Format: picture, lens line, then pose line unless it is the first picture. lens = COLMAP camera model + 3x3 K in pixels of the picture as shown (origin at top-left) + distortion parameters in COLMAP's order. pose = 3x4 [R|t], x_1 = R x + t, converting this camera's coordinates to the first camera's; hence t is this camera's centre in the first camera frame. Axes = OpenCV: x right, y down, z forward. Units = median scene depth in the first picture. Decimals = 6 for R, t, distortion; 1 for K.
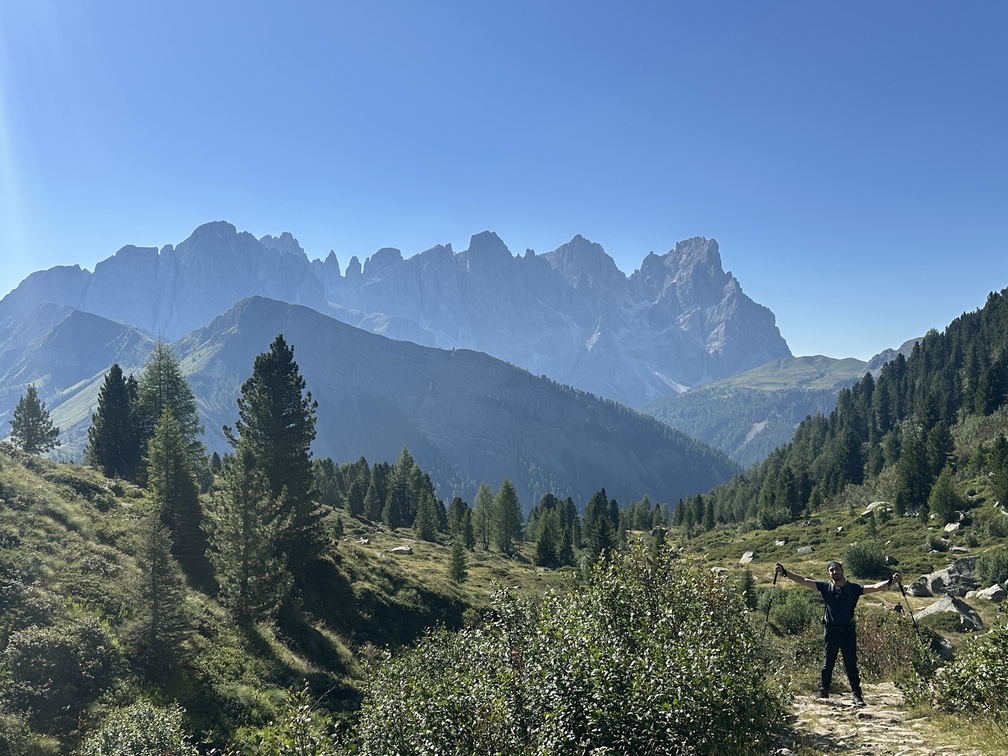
lens RADIAL K [[1024.7, 0, 513.4], [0, 1024.7, 379.4], [0, 0, 1]] dist [0.092332, 0.000000]
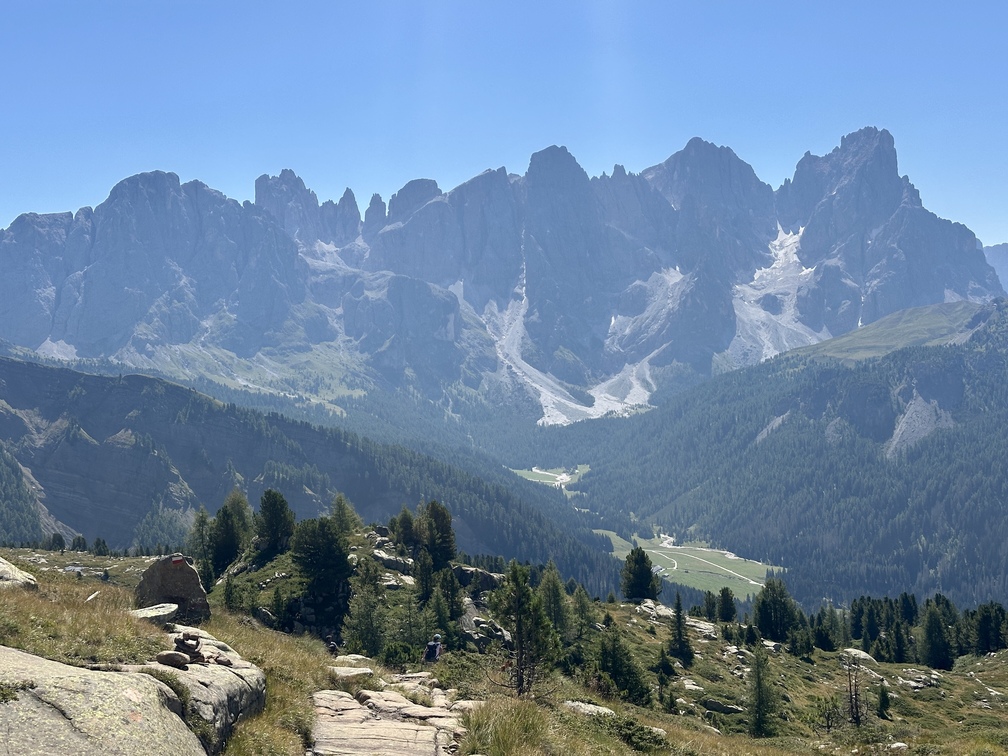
lens RADIAL K [[1388.9, 0, 494.6], [0, 1388.9, 381.6], [0, 0, 1]] dist [0.127057, 0.000000]
pose [[0.977519, -0.037414, -0.207503, 0.133785], [0.046694, 0.998108, 0.040006, -0.016389], [0.205613, -0.048796, 0.977416, -0.003564]]
